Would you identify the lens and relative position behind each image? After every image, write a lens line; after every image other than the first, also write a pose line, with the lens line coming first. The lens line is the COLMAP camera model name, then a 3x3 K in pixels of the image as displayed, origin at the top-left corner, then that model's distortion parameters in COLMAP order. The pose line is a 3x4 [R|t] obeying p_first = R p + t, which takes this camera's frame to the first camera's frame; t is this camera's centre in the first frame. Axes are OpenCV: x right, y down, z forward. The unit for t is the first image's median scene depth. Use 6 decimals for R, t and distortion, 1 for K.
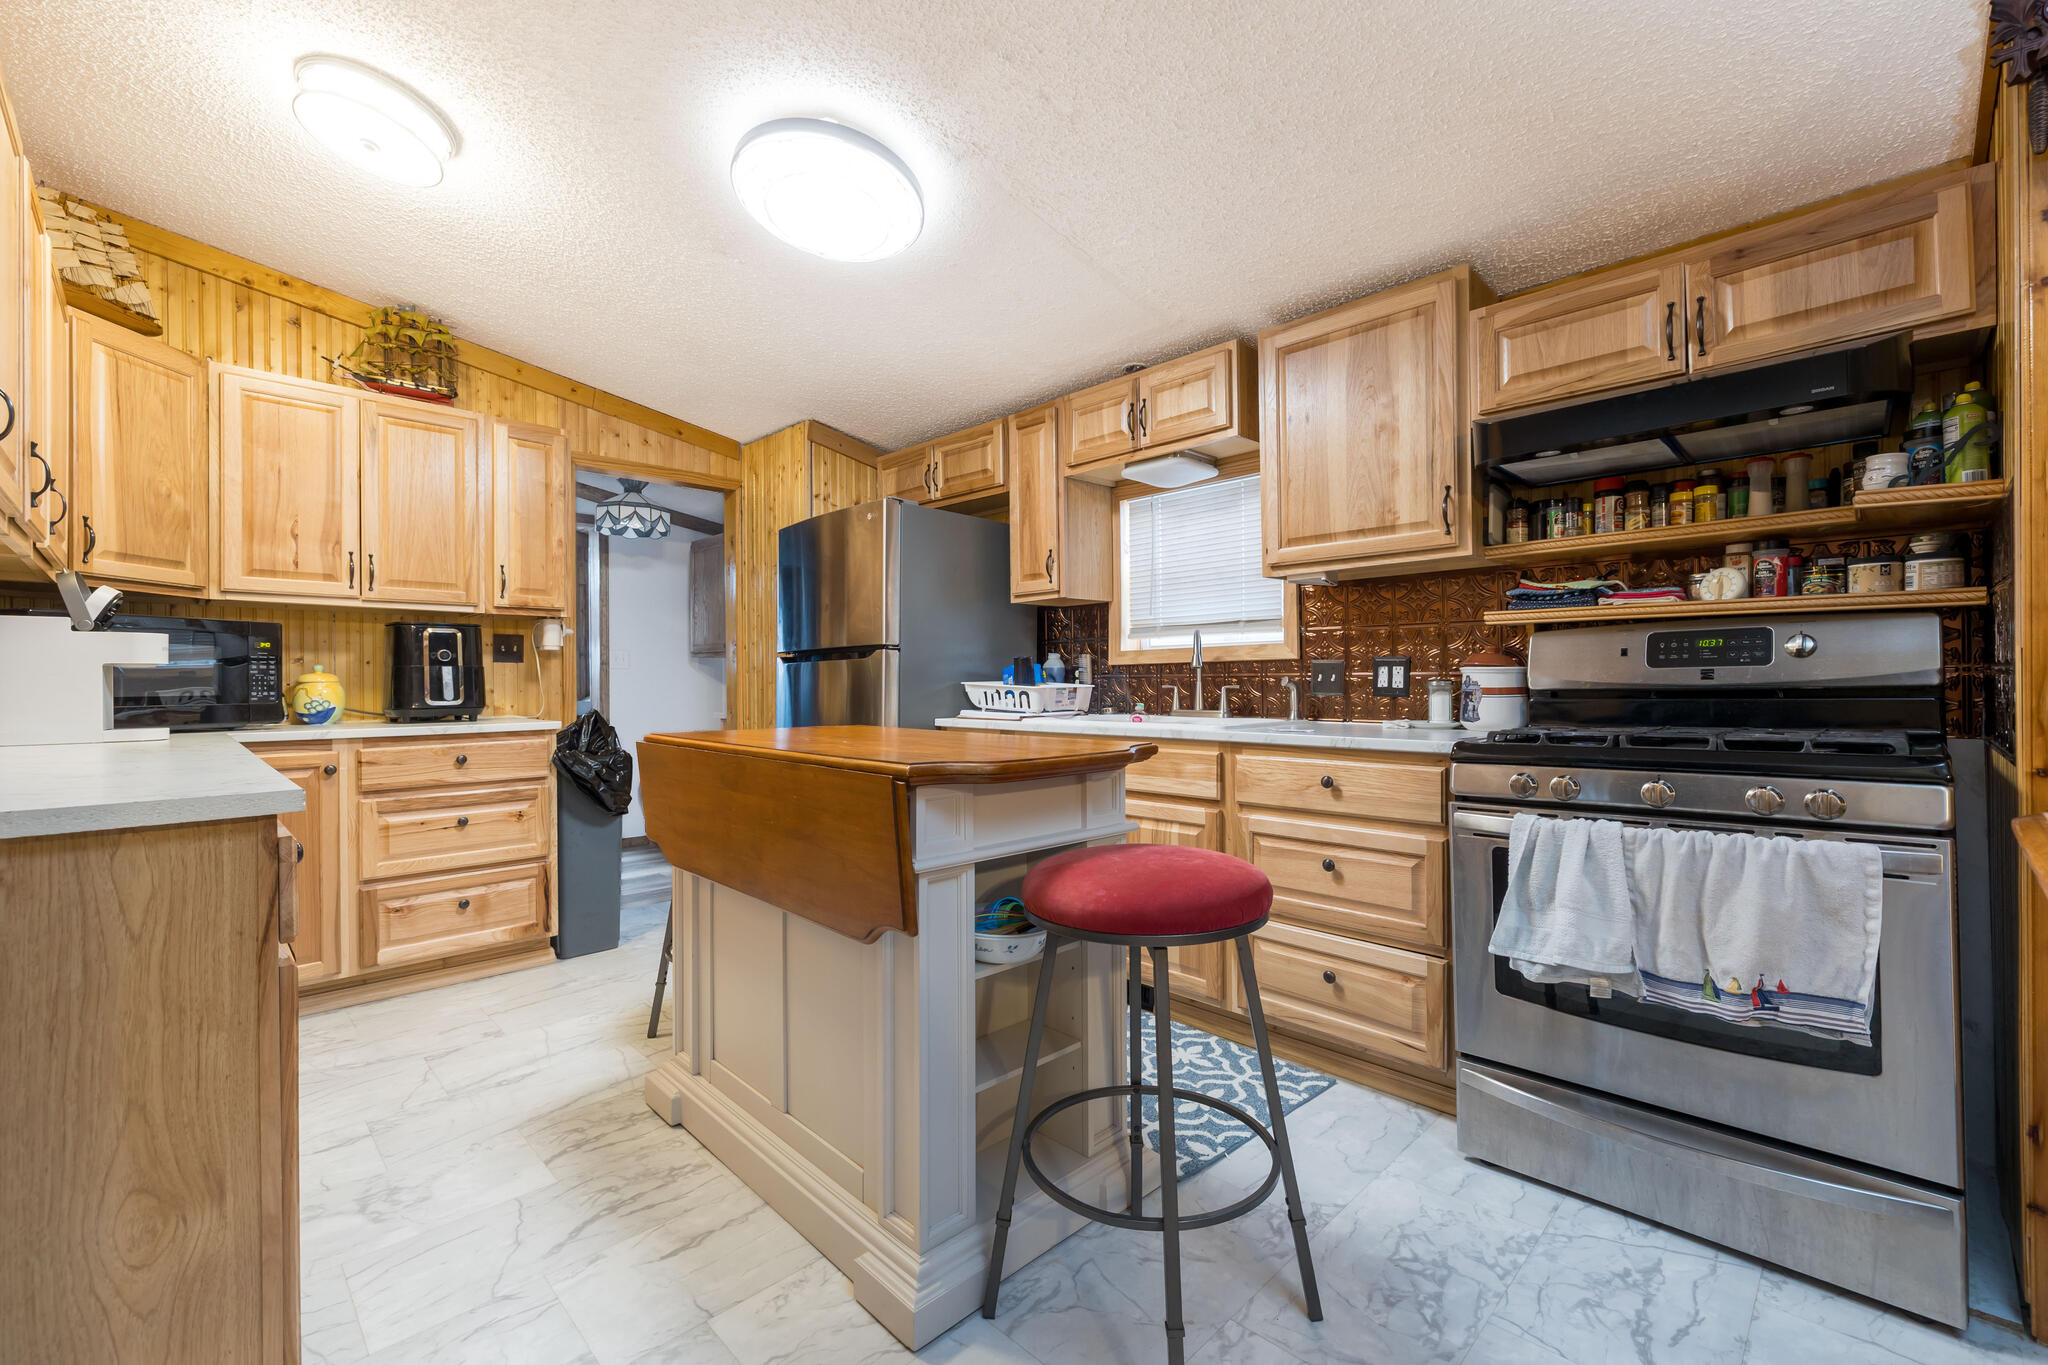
lens RADIAL K [[854.7, 0, 1027.6], [0, 854.7, 682.6], [0, 0, 1]] dist [-0.002207, -0.000238]
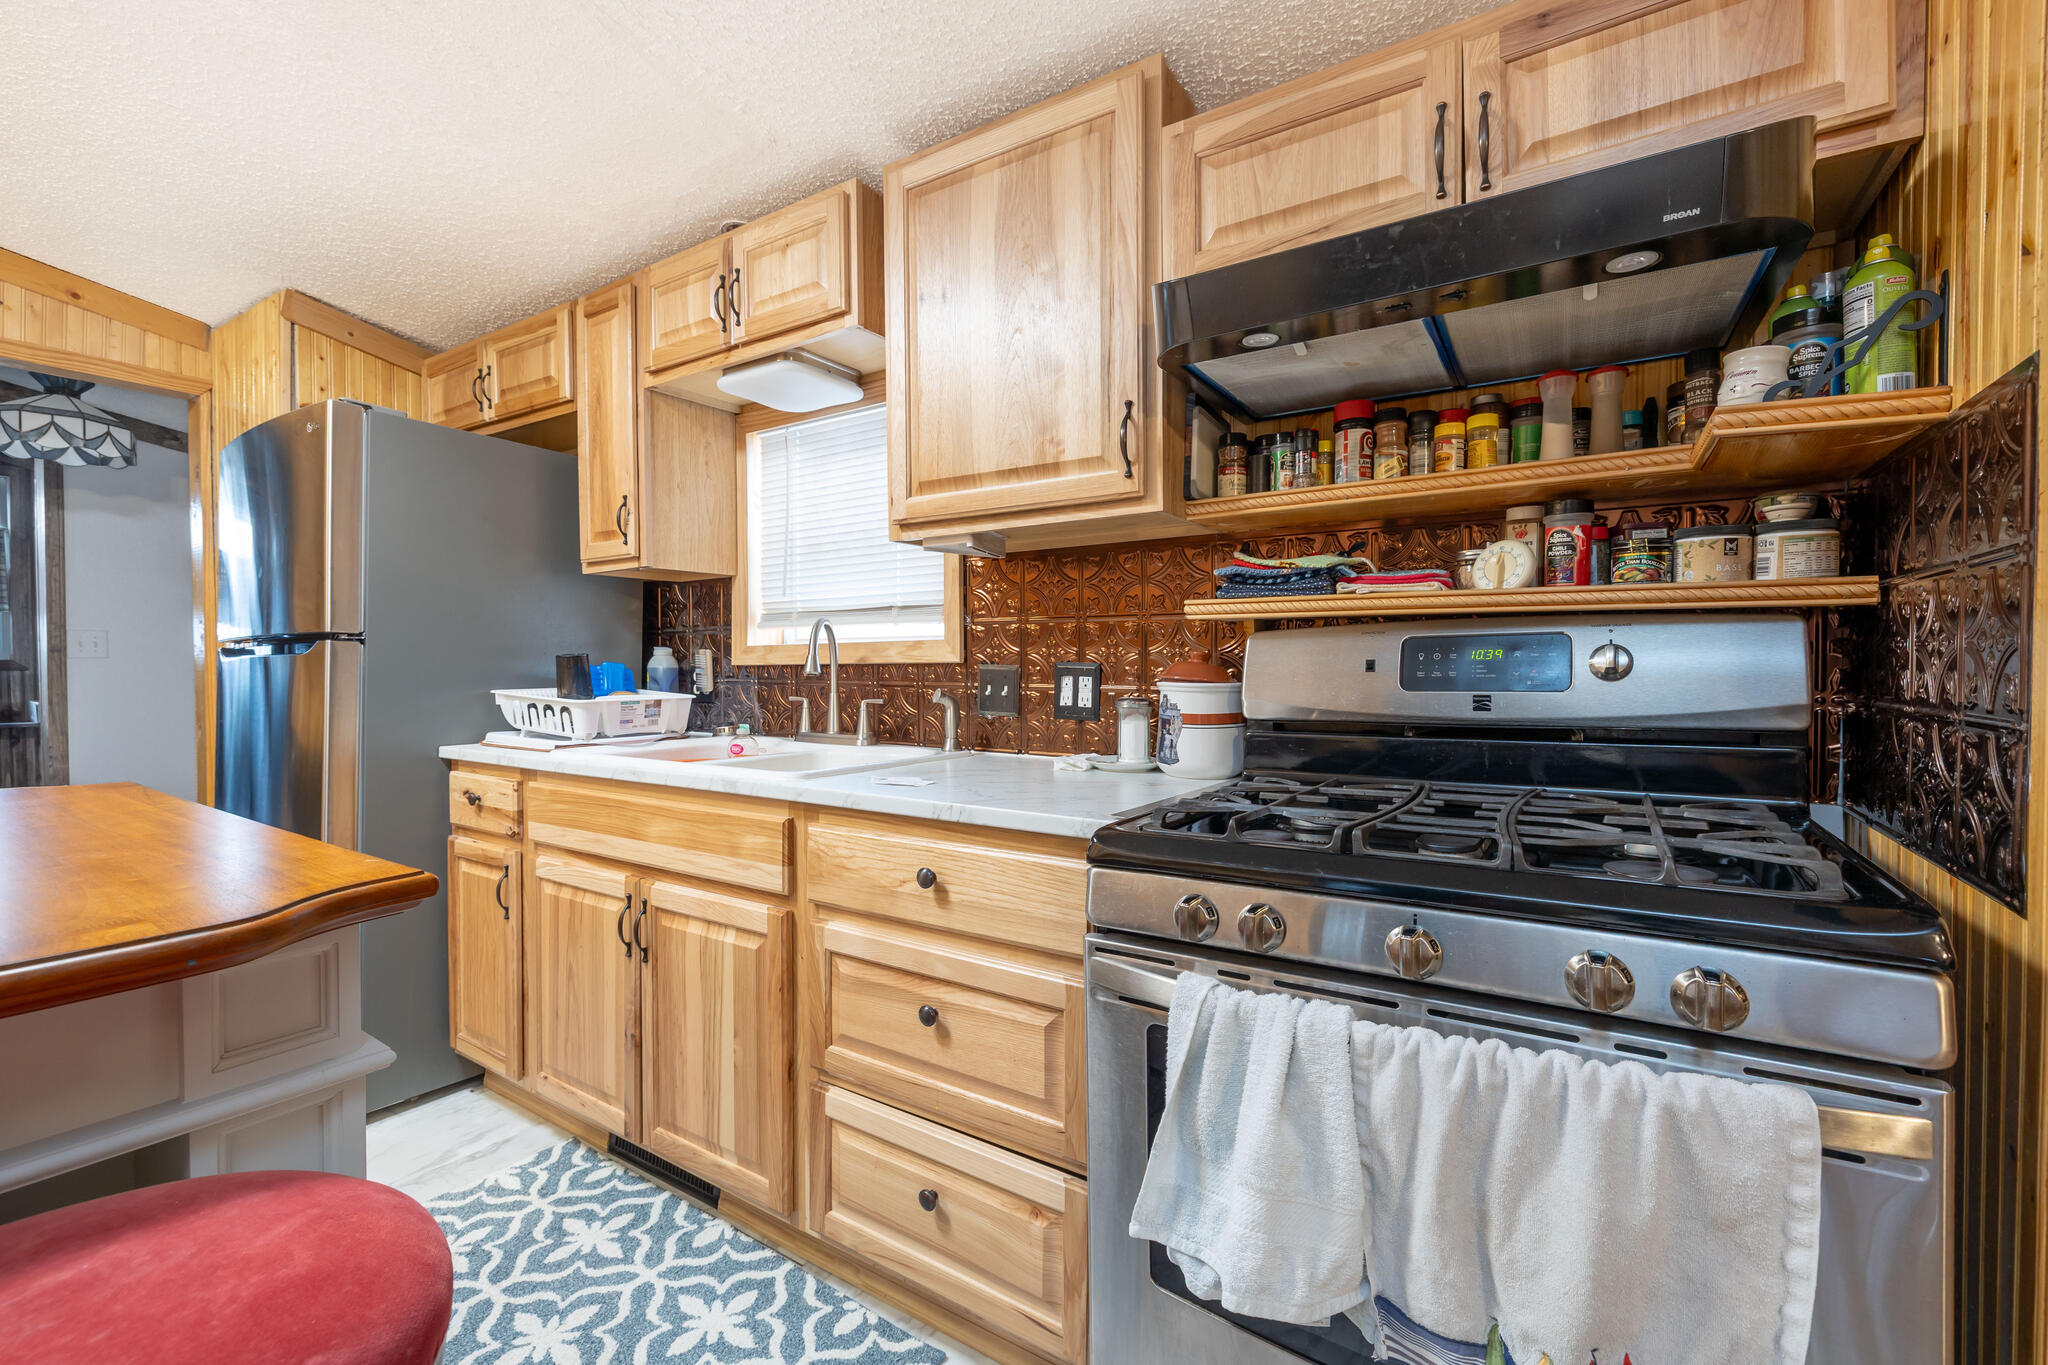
lens RADIAL K [[863.6, 0, 1028.0], [0, 863.6, 683.8], [0, 0, 1]] dist [-0.003351, 0.000087]
pose [[0.976741, 0.002293, 0.214411, 0.274841], [-0.006157, 0.999830, 0.017355, -0.029036], [-0.214335, -0.018271, 0.976589, 0.374068]]
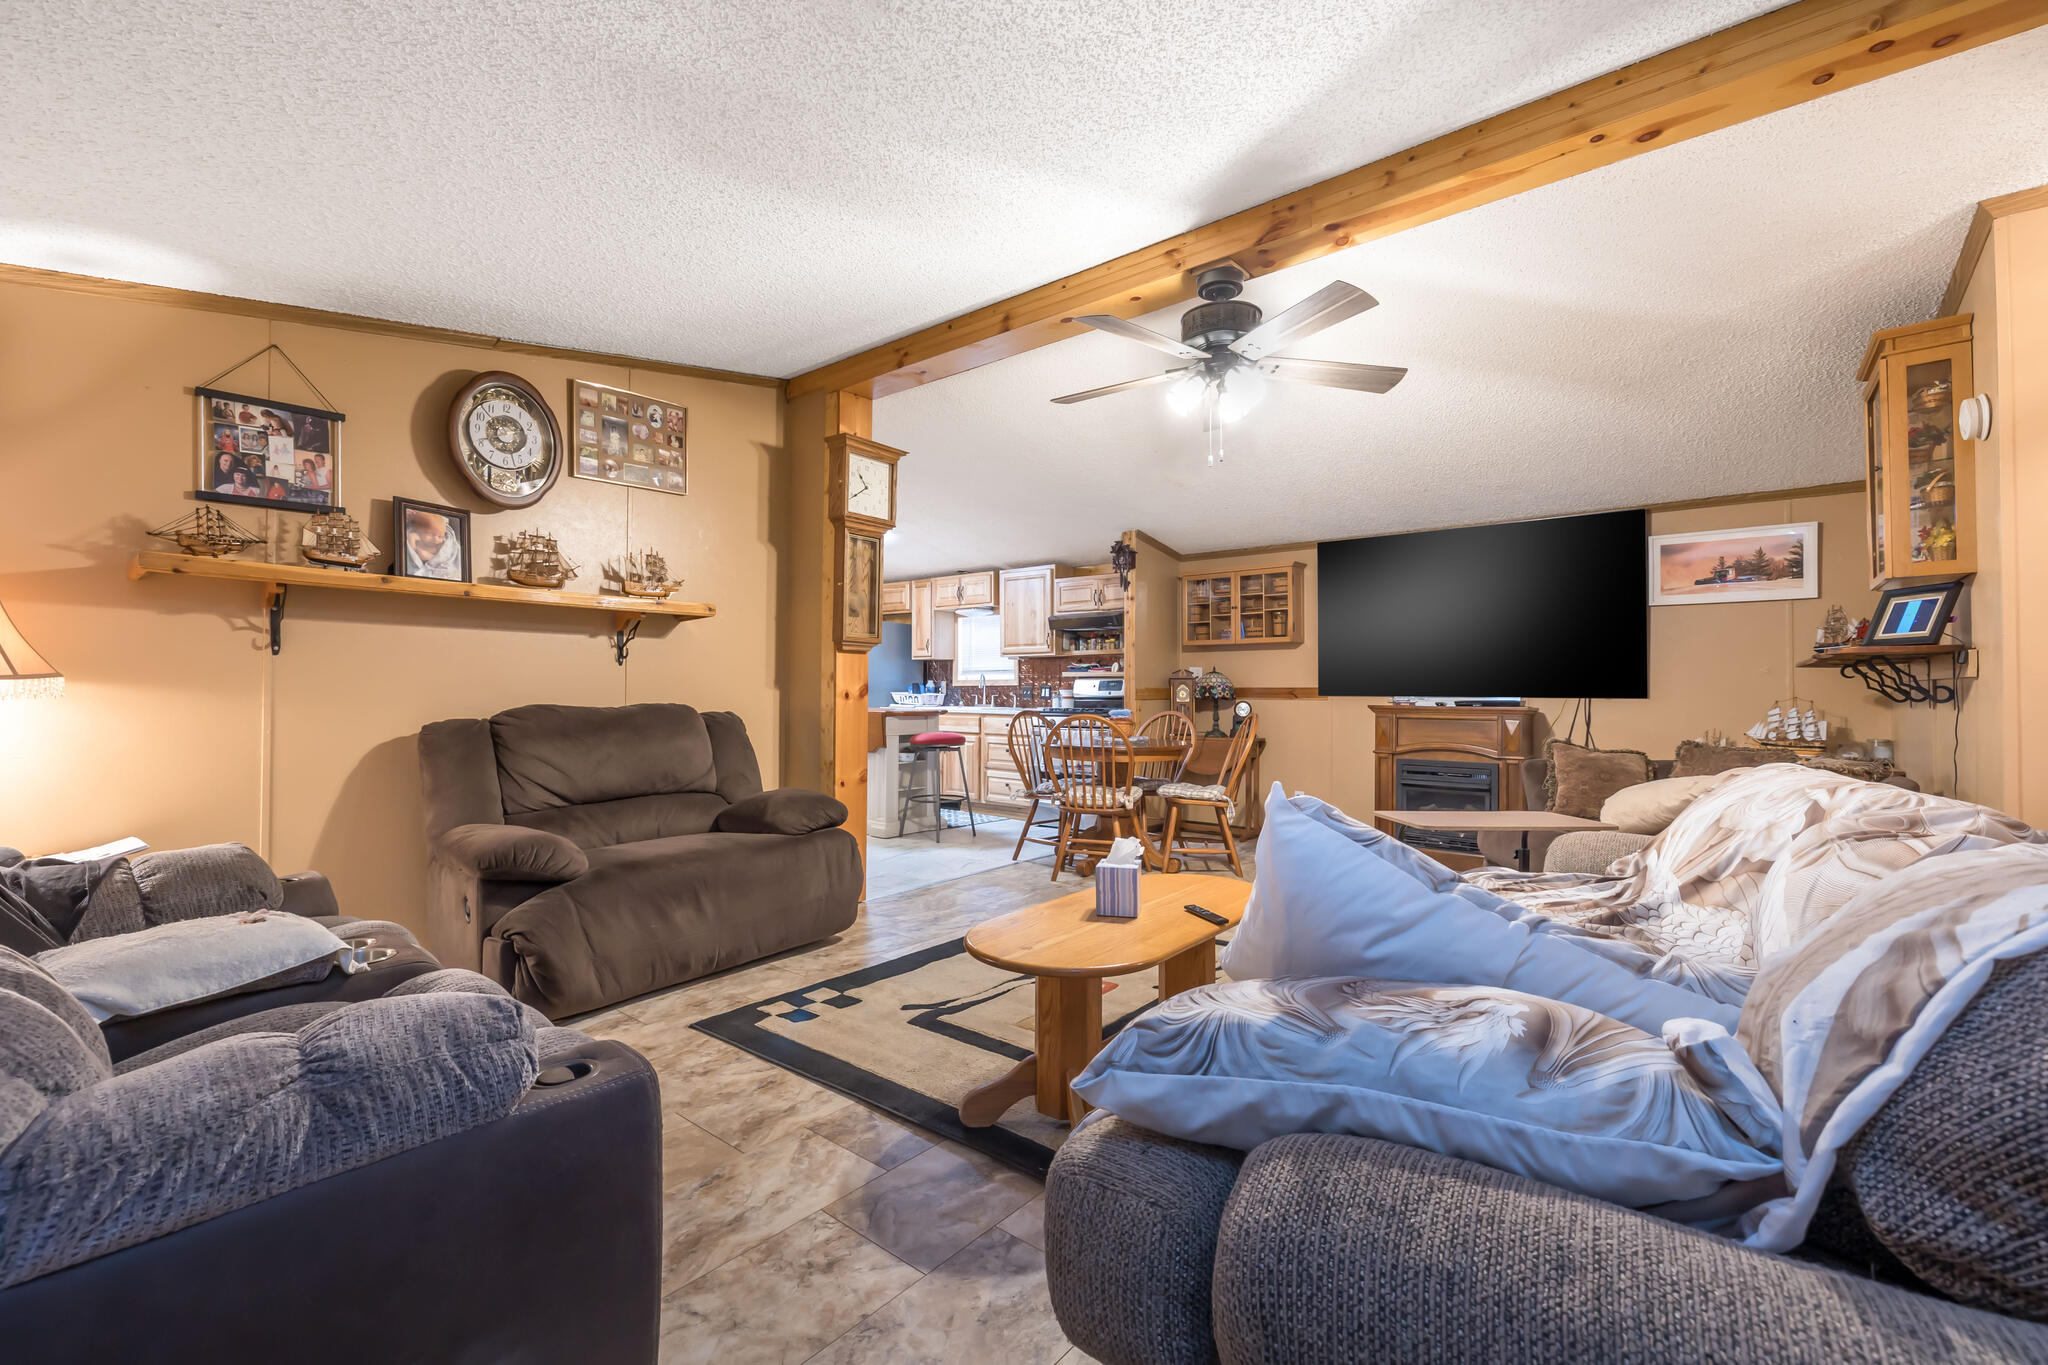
lens RADIAL K [[863.6, 0, 1028.0], [0, 863.6, 683.8], [0, 0, 1]] dist [-0.003351, 0.000087]
pose [[0.994572, 0.012699, 0.103273, 0.082876], [-0.011715, 0.999880, -0.010128, -0.007256], [-0.103389, 0.008863, 0.994601, -2.155318]]
